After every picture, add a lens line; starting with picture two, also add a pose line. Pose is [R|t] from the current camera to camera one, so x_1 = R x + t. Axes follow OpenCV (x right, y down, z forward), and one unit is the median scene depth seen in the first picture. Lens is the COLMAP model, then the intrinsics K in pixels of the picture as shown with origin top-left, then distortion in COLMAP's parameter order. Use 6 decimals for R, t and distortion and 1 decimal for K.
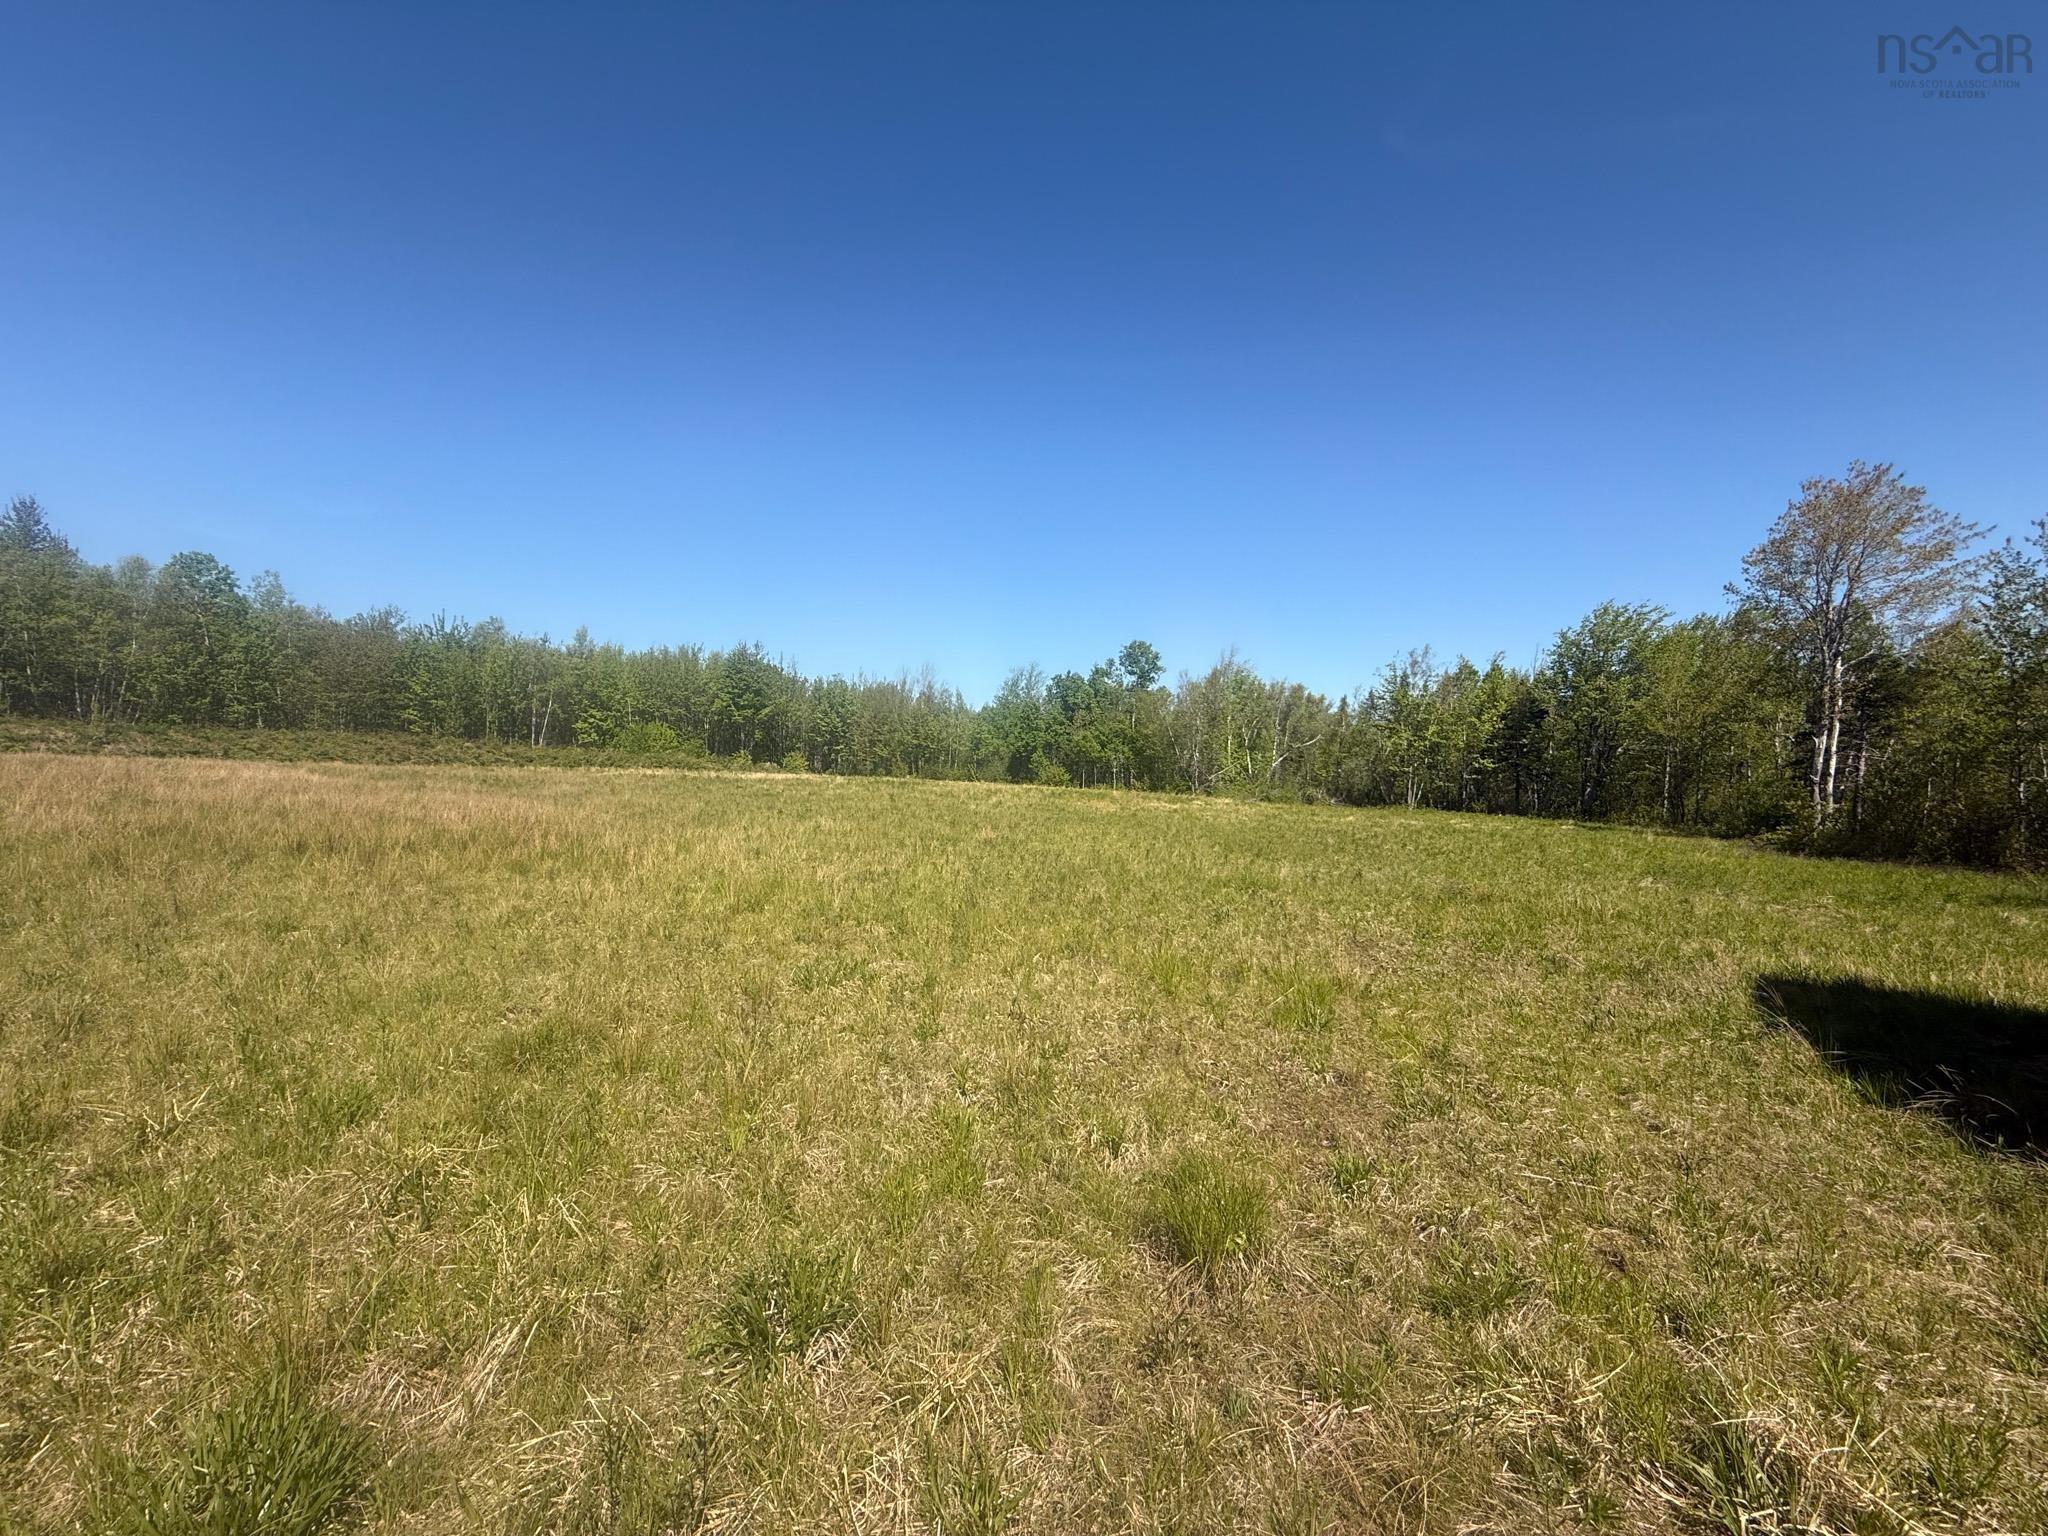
lens RADIAL K [[814.0, 0, 1021.5], [0, 814.0, 765.6], [0, 0, 1]] dist [-0.000323, 0.000070]
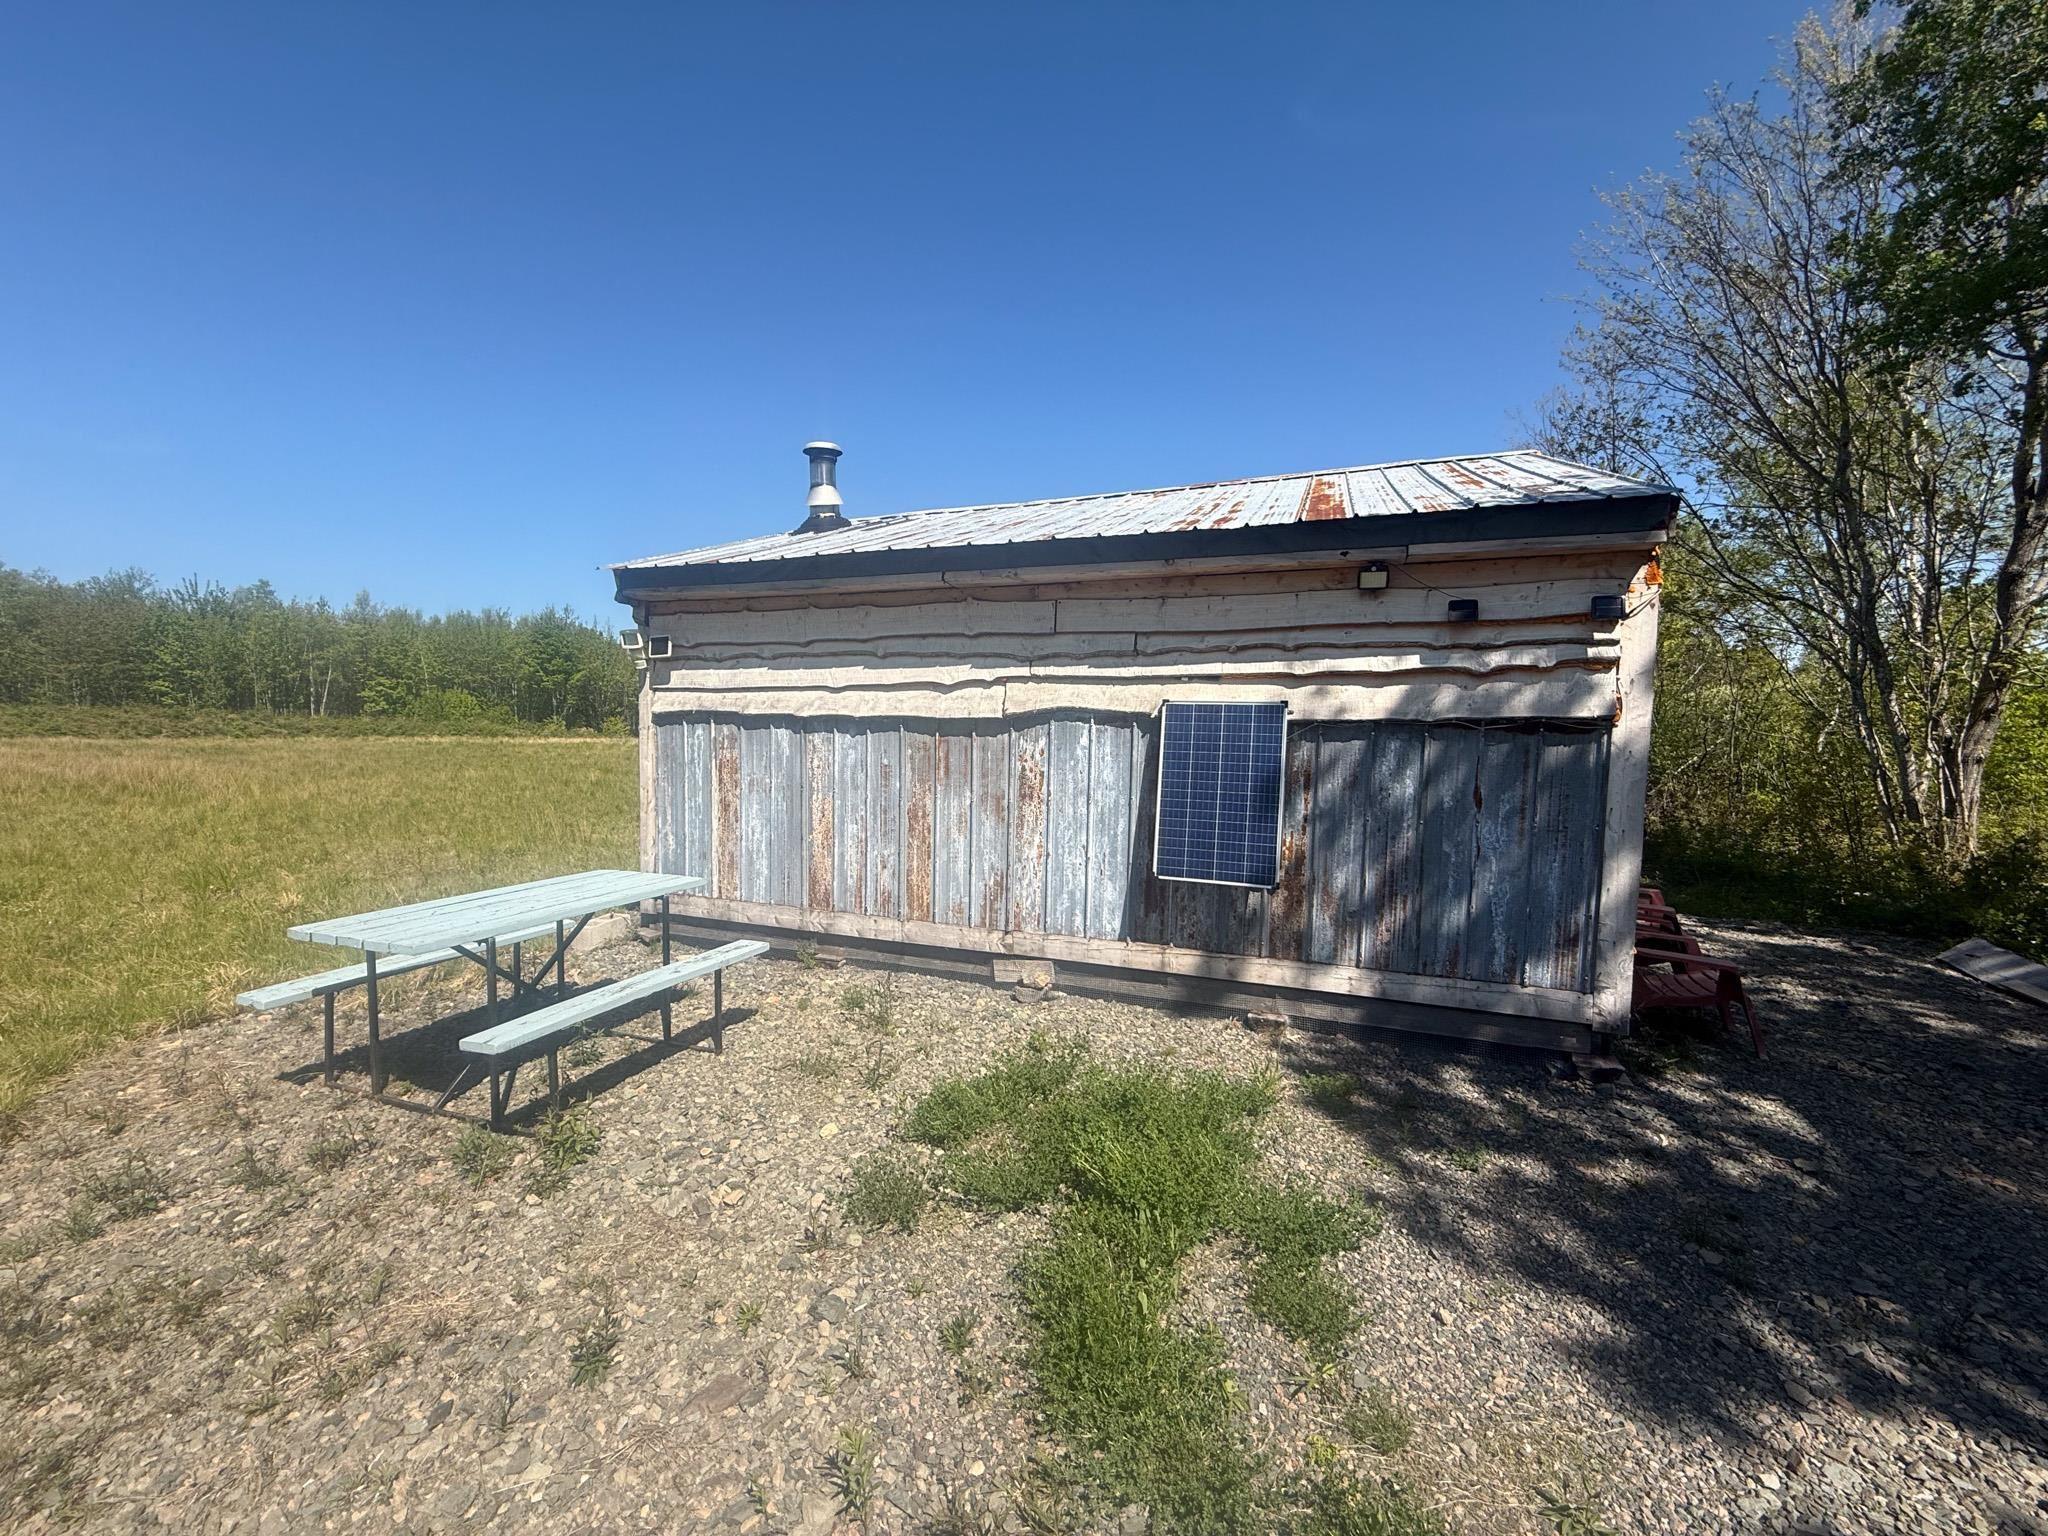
lens RADIAL K [[814.0, 0, 1021.5], [0, 814.0, 765.6], [0, 0, 1]] dist [-0.000323, 0.000070]
pose [[0.989904, -0.029051, 0.138733, 0.096224], [0.022001, 0.998400, 0.052087, 0.002704], [-0.140025, -0.048508, 0.988959, -0.074765]]
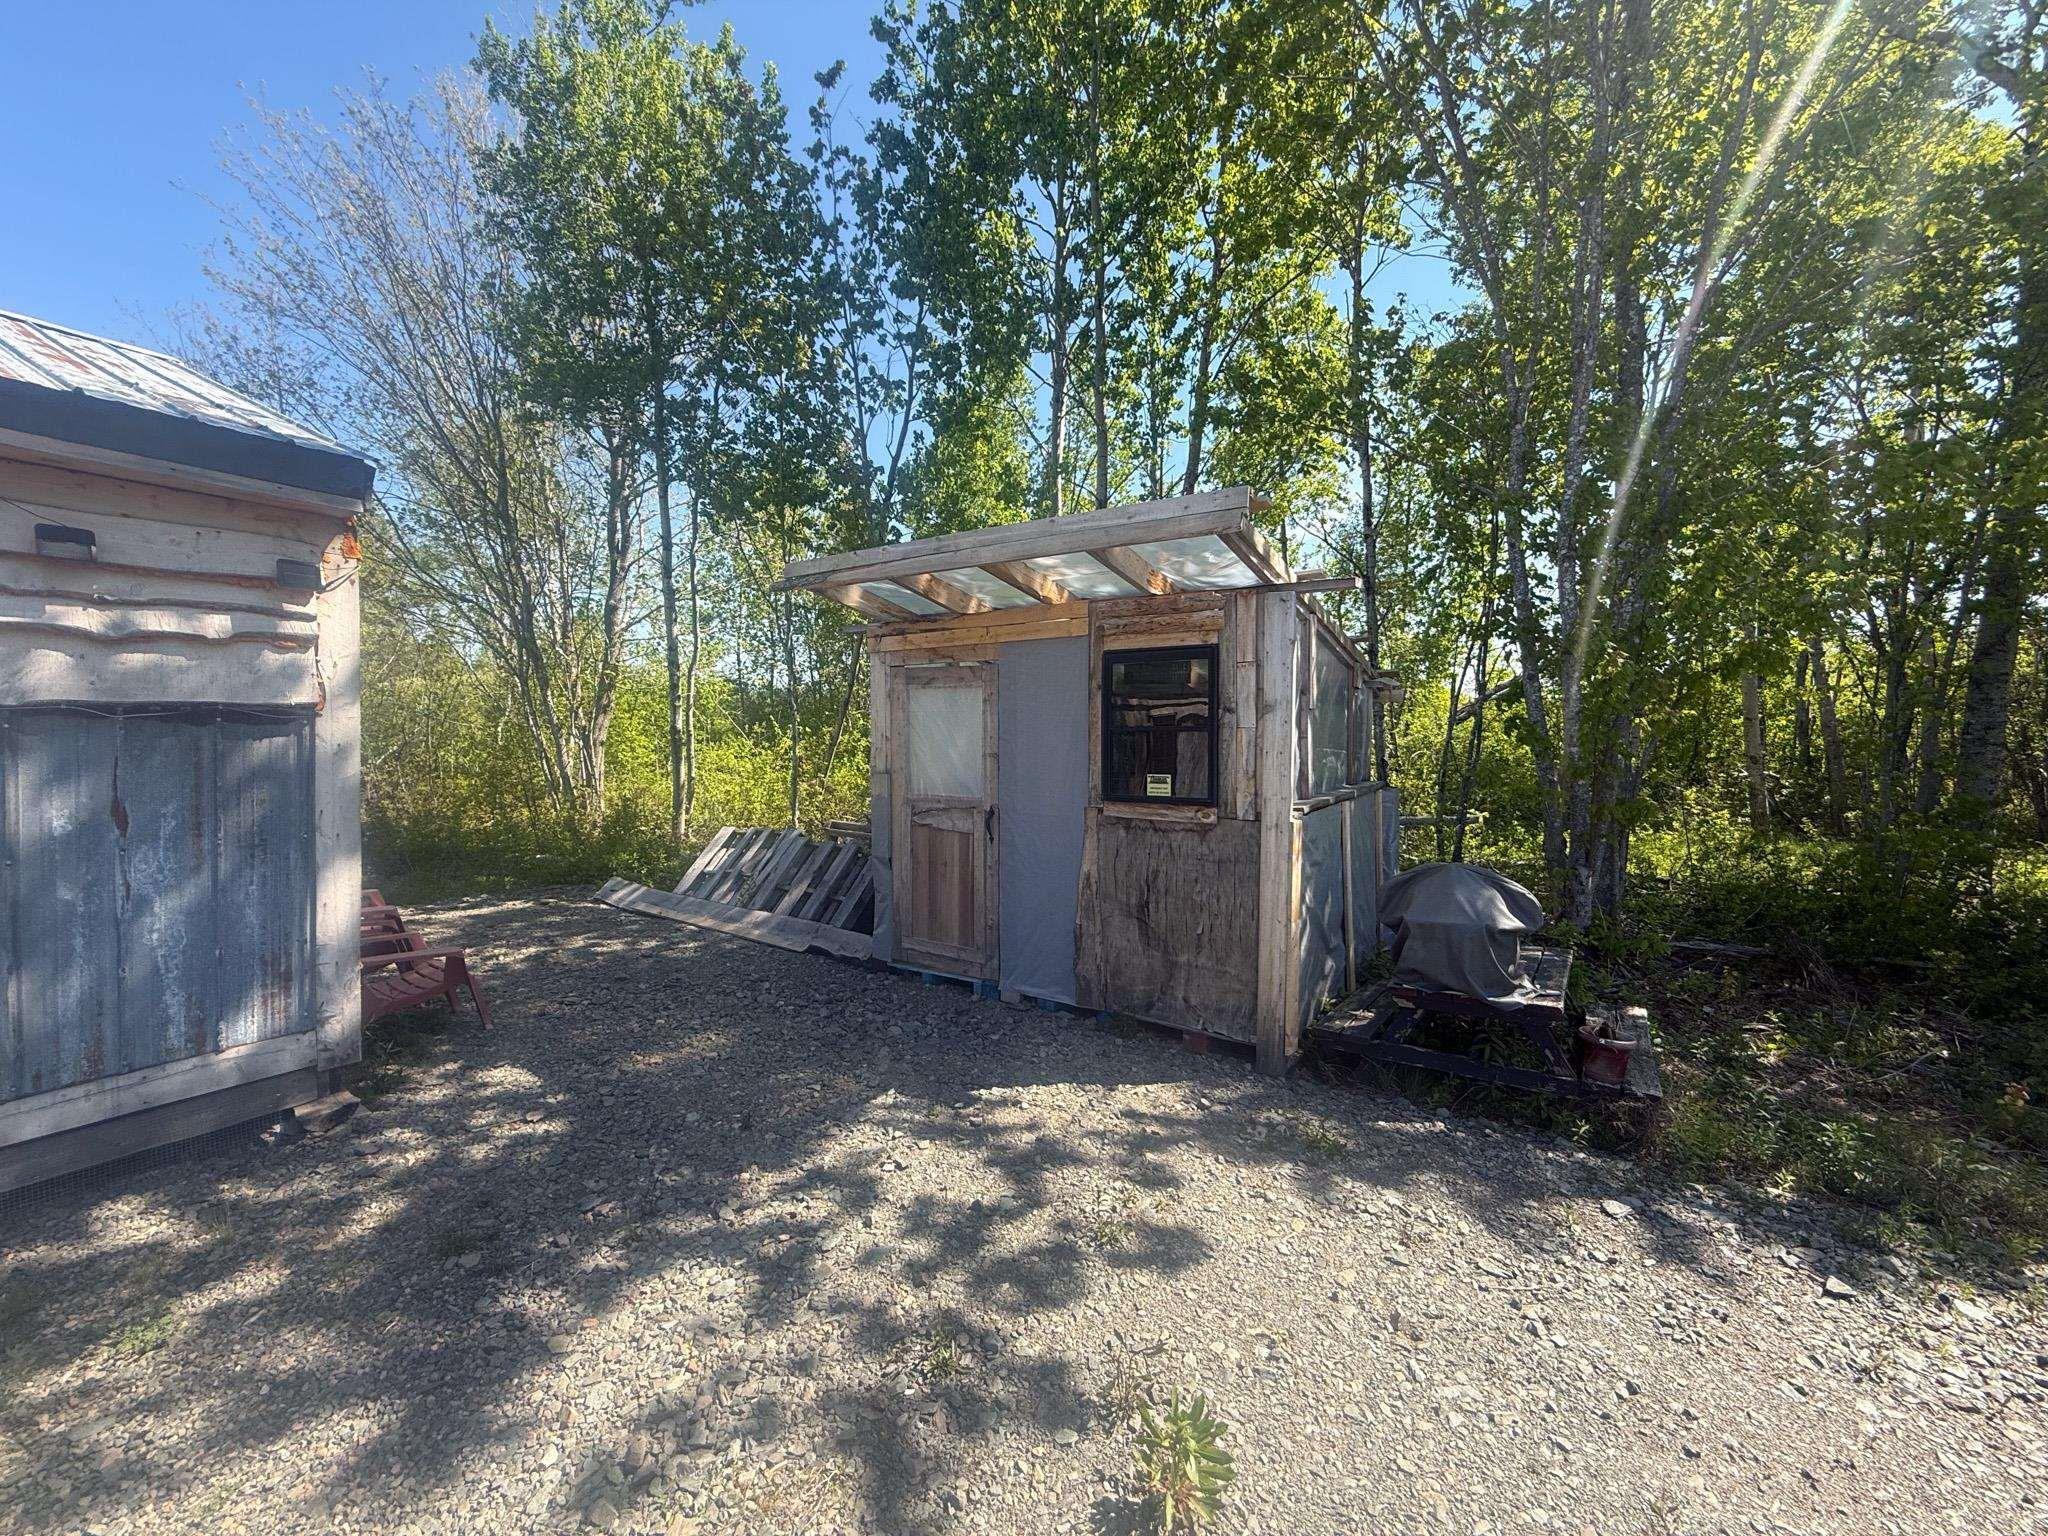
lens RADIAL K [[814.0, 0, 1021.5], [0, 814.0, 765.6], [0, 0, 1]] dist [-0.000323, 0.000070]
pose [[0.080142, -0.076698, 0.993828, 0.098928], [-0.006973, 0.996968, 0.077502, 0.002729], [-0.996759, -0.013141, 0.079364, -0.071304]]
